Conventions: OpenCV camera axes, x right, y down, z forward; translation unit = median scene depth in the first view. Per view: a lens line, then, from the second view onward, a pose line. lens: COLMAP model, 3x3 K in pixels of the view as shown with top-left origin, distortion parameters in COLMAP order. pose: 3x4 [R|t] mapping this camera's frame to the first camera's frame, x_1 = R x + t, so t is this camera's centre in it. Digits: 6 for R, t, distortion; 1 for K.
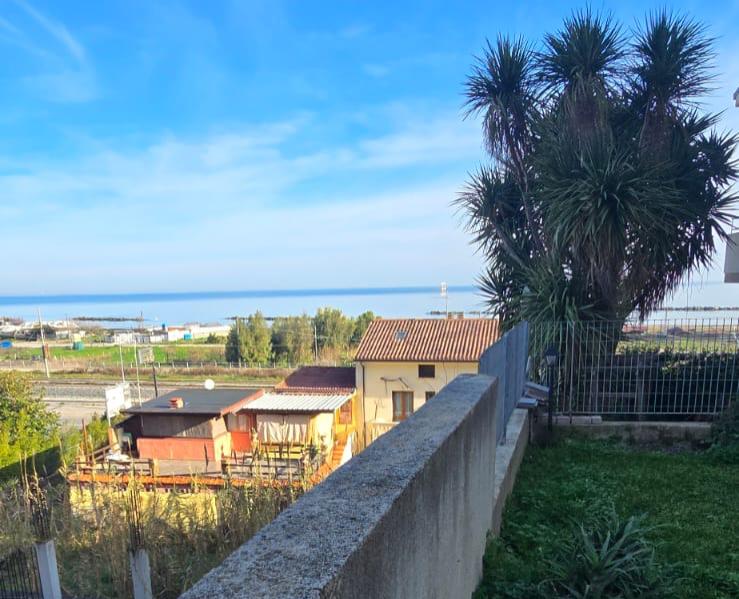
lens RADIAL K [[654.2, 0, 360.2], [0, 654.2, 450.5], [0, 0, 1]] dist [-0.001520, -0.002767]
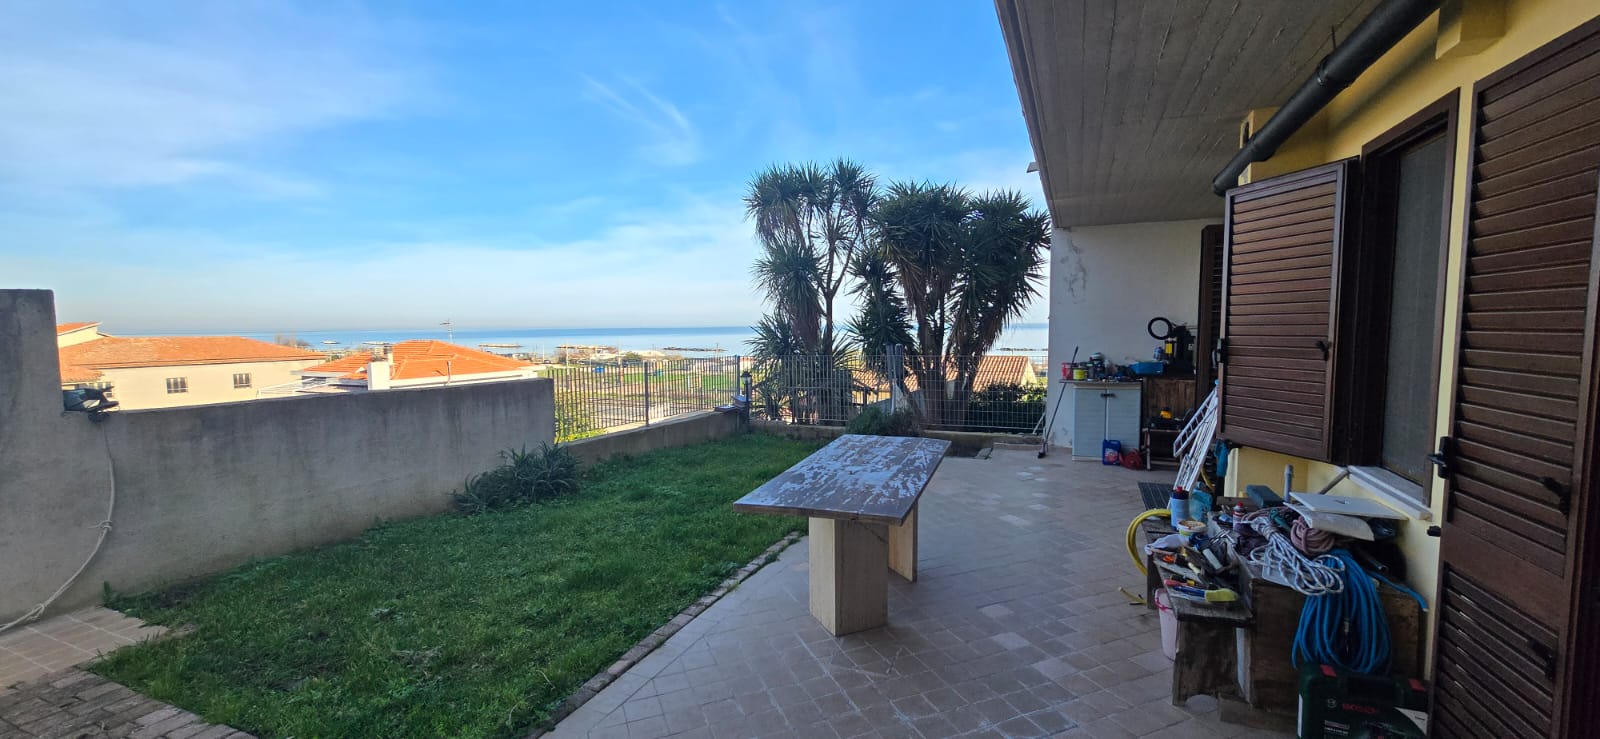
lens RADIAL K [[651.3, 0, 803.8], [0, 651.3, 378.8], [0, 0, 1]] dist [-0.001732, -0.000516]
pose [[0.979319, 0.026906, -0.200523, 0.620409], [-0.058293, 0.986612, -0.152312, 0.066135], [0.193741, 0.160851, 0.967777, -0.363823]]
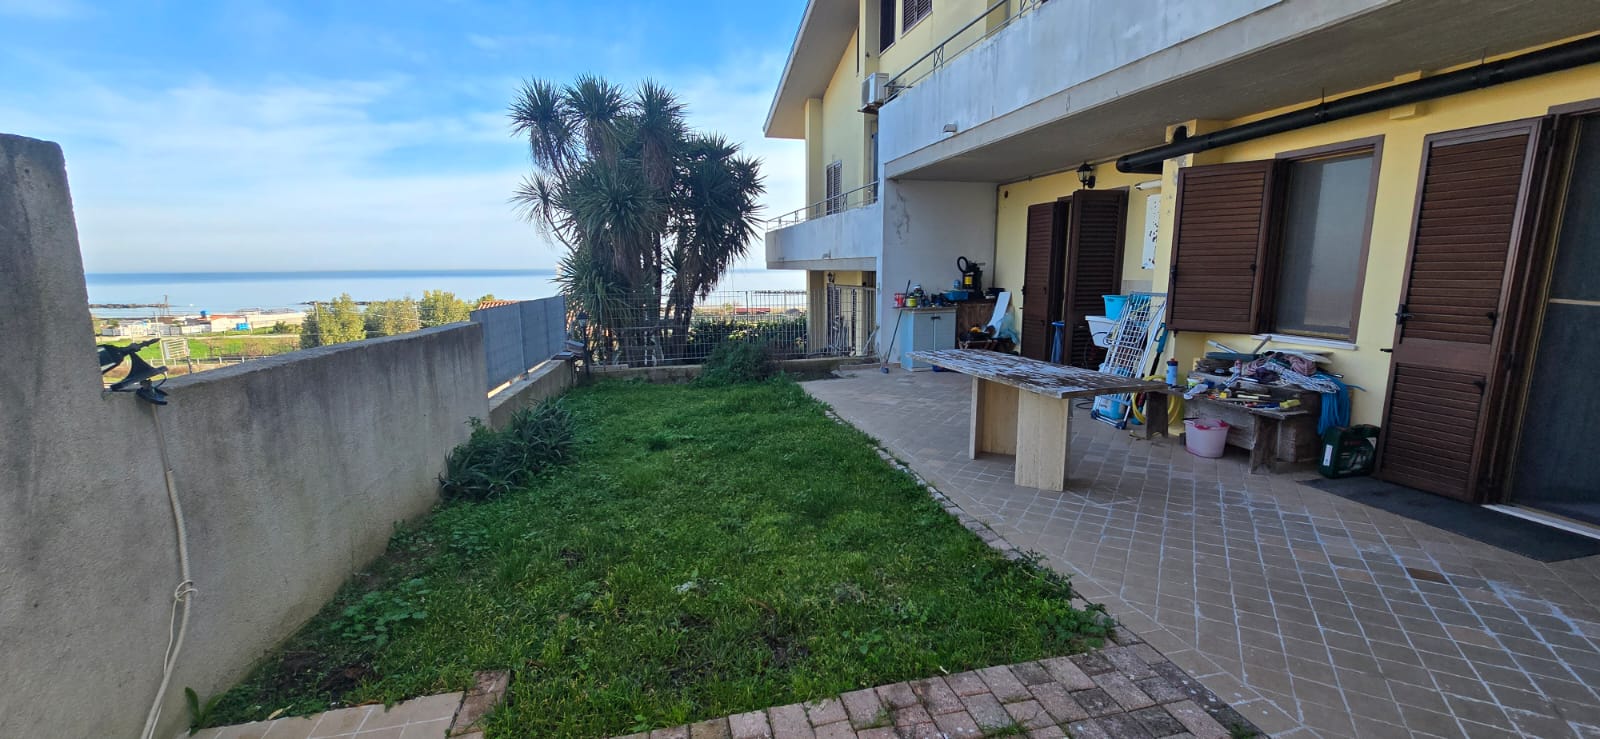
lens RADIAL K [[656.4, 0, 807.5], [0, 656.4, 382.5], [0, 0, 1]] dist [0.000835, -0.000264]
pose [[0.898567, -0.059331, 0.434808, 0.097399], [0.092657, 0.994132, -0.055831, 0.085865], [-0.428944, 0.090456, 0.898791, -0.338256]]
